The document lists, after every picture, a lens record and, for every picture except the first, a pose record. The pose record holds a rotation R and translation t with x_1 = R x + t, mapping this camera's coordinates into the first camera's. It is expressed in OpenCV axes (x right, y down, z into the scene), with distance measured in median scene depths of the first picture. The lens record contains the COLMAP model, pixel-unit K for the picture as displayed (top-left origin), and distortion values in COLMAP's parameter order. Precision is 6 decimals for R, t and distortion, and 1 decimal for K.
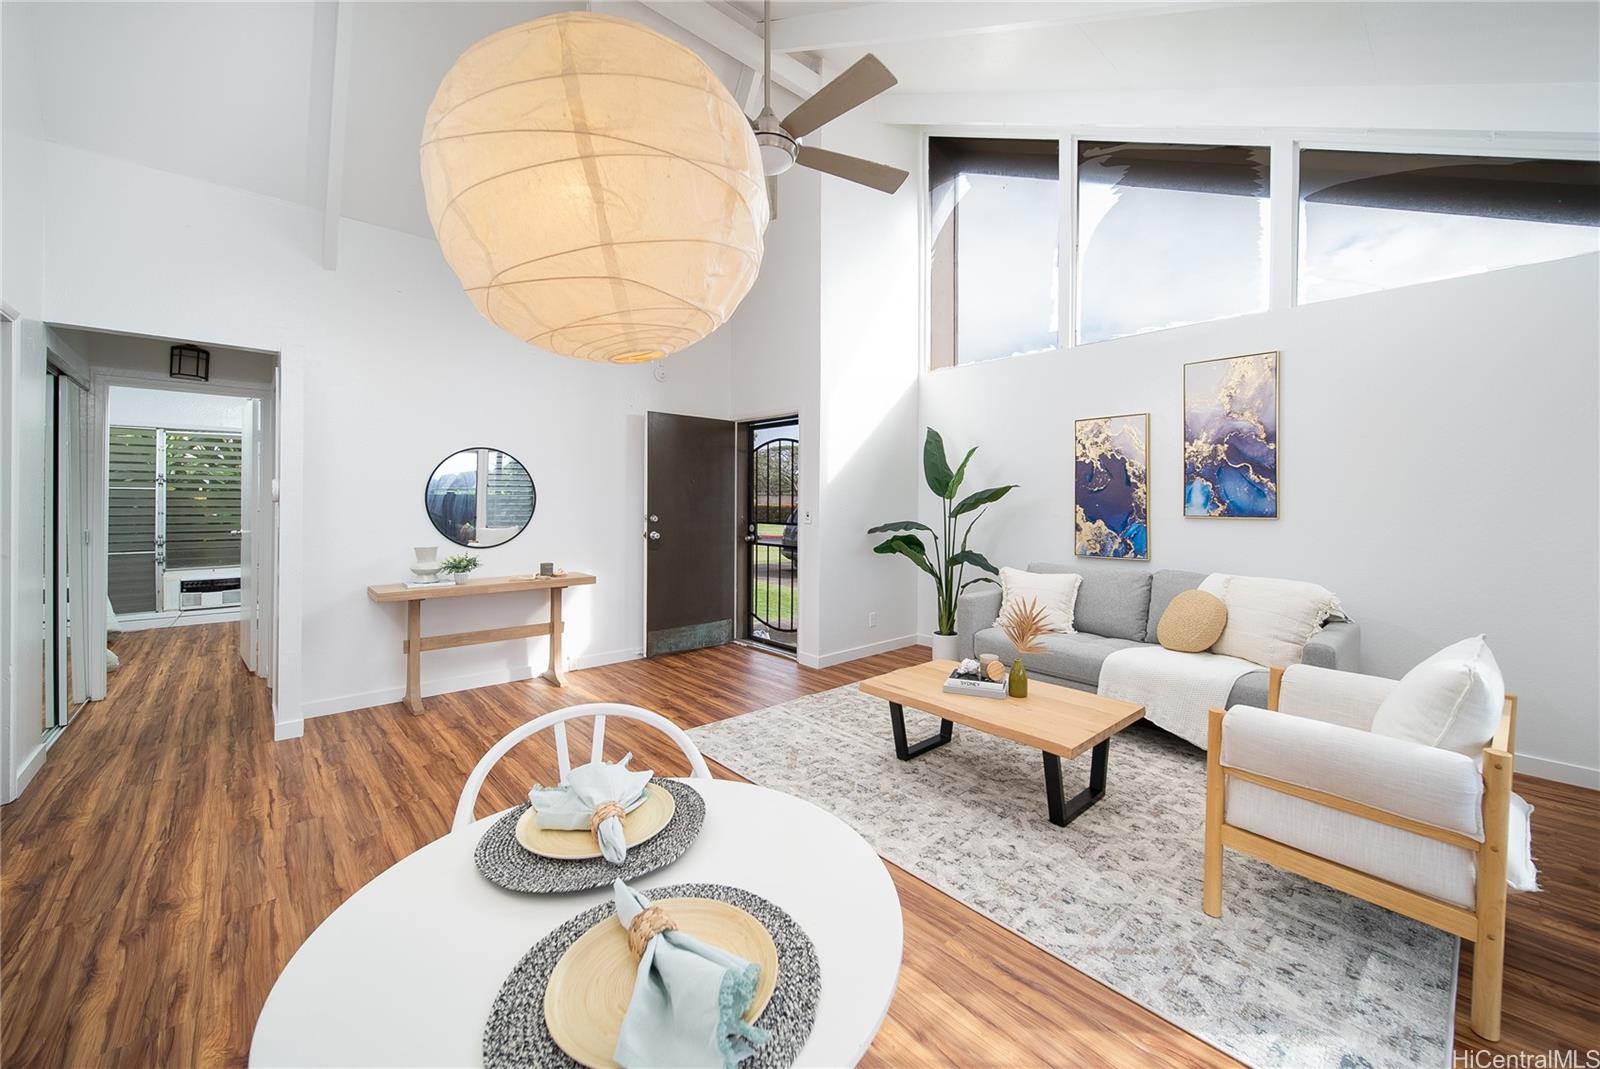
lens RADIAL K [[625.4, 0, 807.3], [0, 625.4, 499.8], [0, 0, 1]] dist [0.000878, 0.000064]
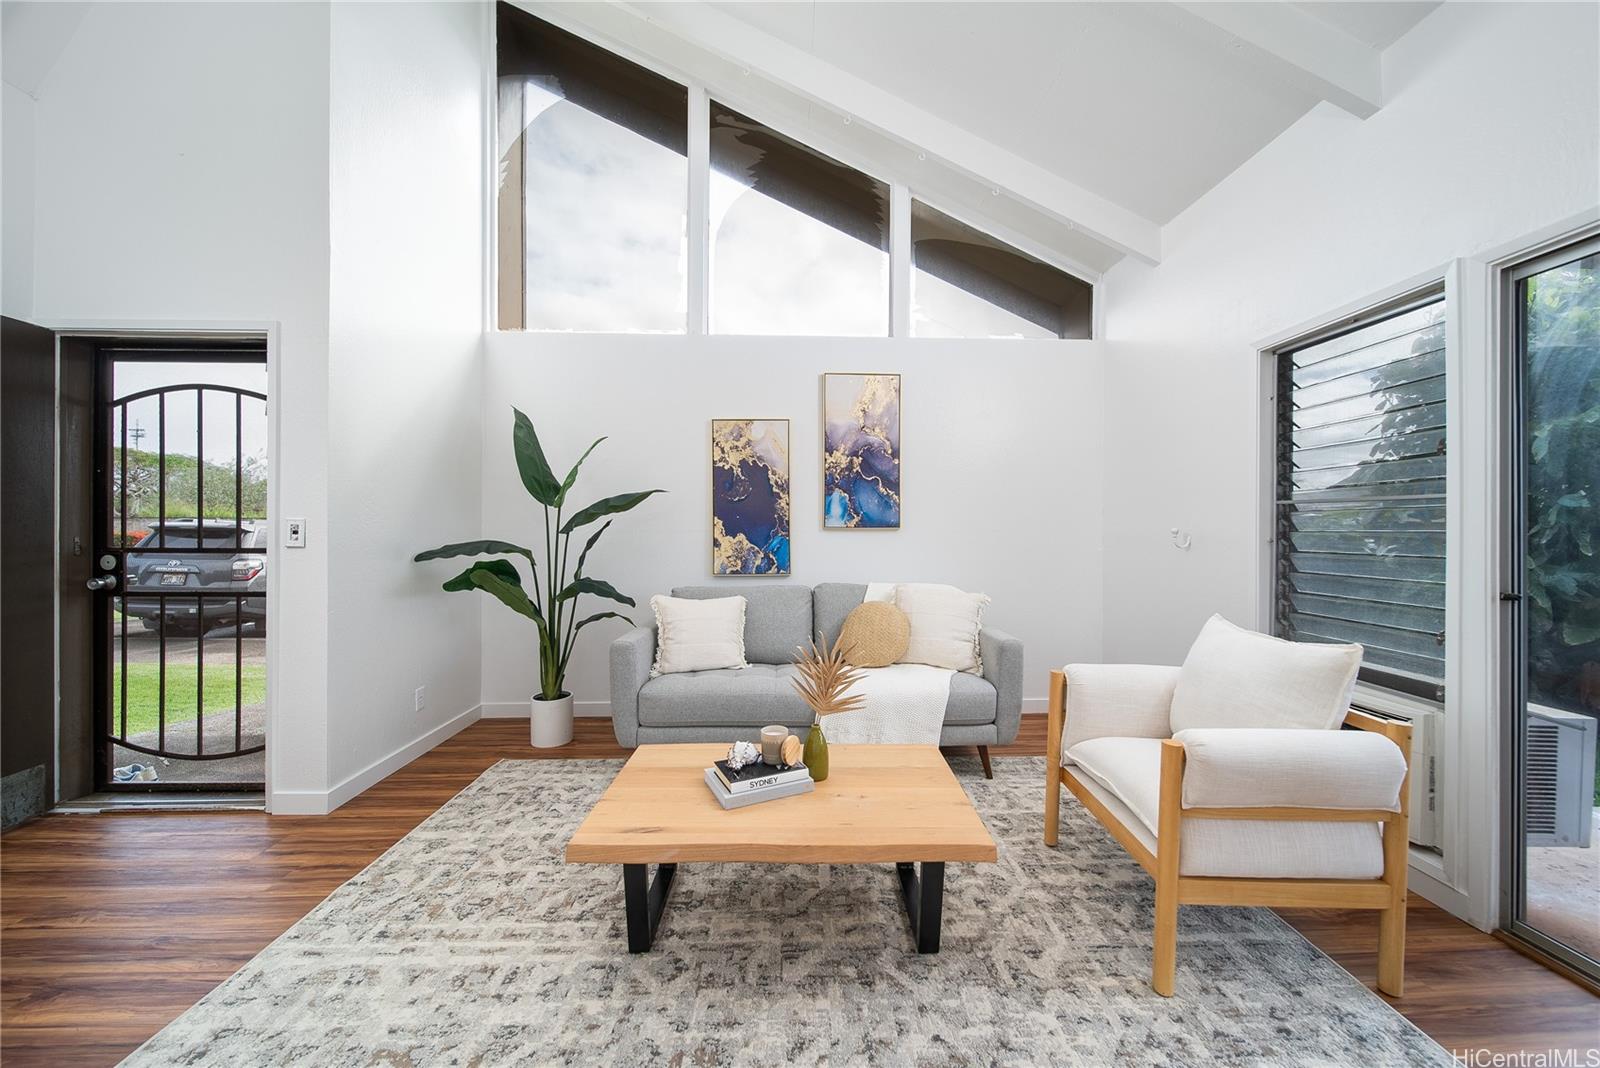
lens RADIAL K [[584.1, 0, 808.1], [0, 584.1, 529.9], [0, 0, 1]] dist [-0.001301, -0.000405]
pose [[0.647627, -0.003406, 0.761950, -0.113360], [-0.000035, 0.999990, 0.004501, 0.025097], [-0.761958, -0.002942, 0.647620, 0.413815]]
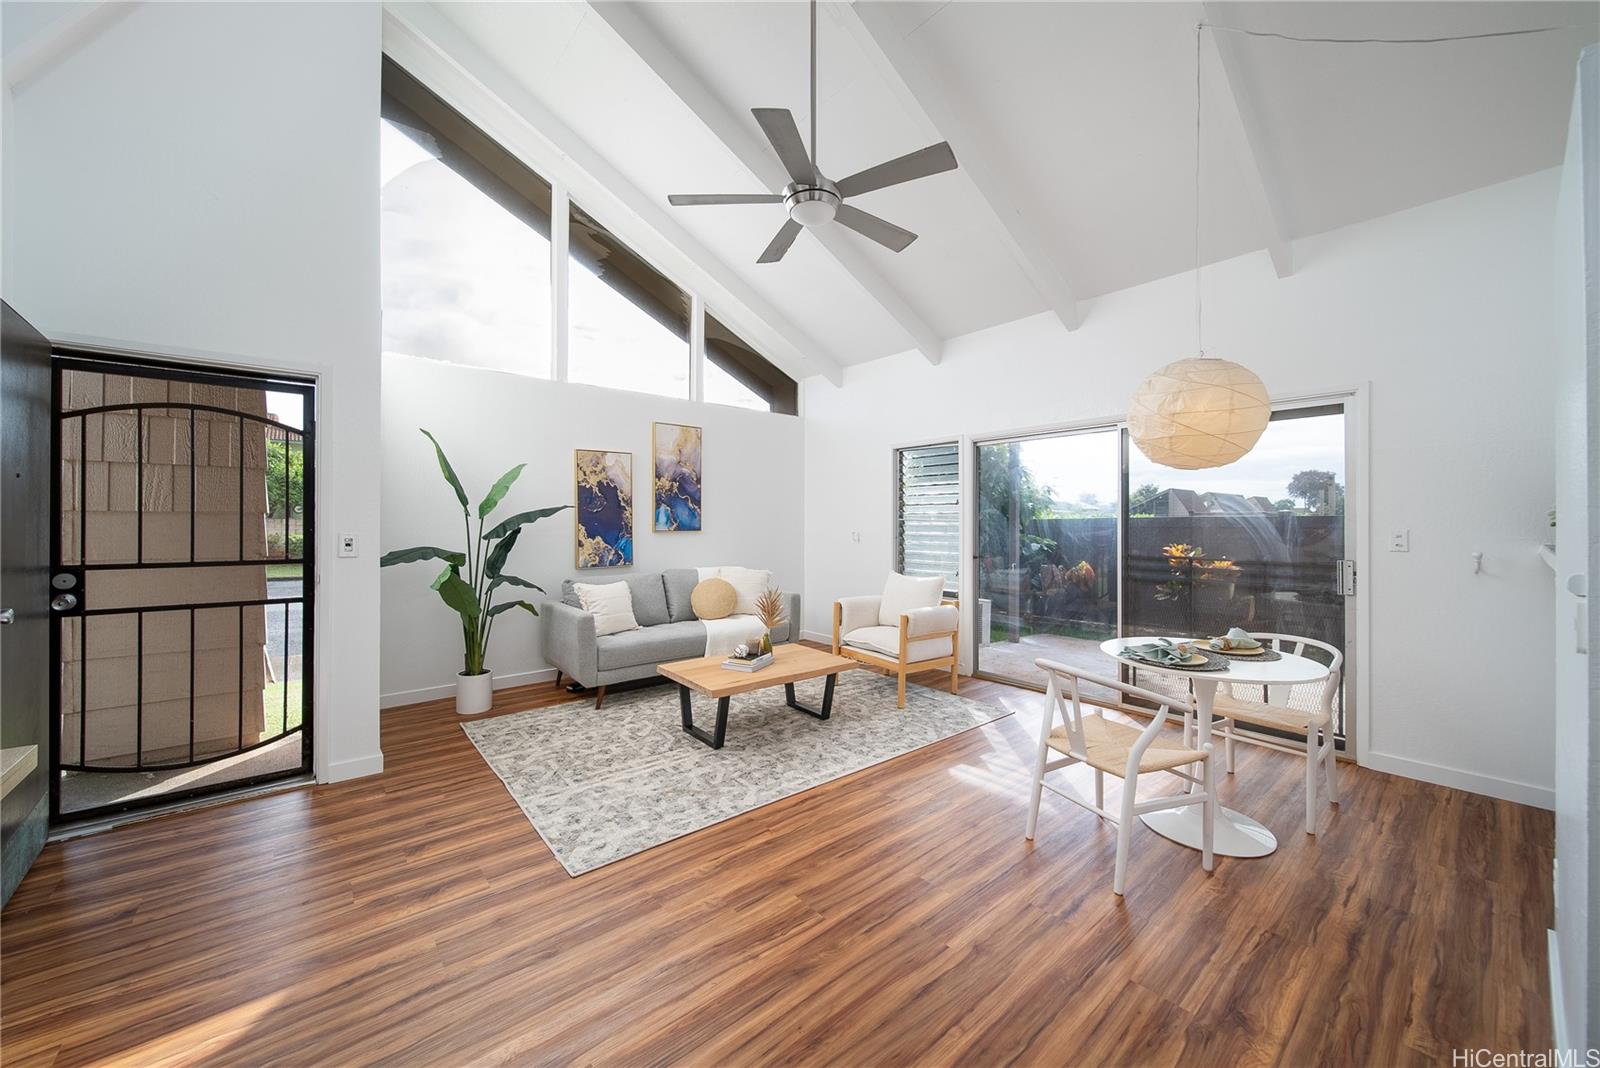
lens RADIAL K [[599.1, 0, 793.8], [0, 599.1, 521.3], [0, 0, 1]] dist [-0.001043, -0.000141]
pose [[0.038830, -0.005087, 0.999233, -0.708462], [-0.002059, 0.999985, 0.005171, -0.003385], [-0.999244, -0.002258, 0.038819, 0.623895]]
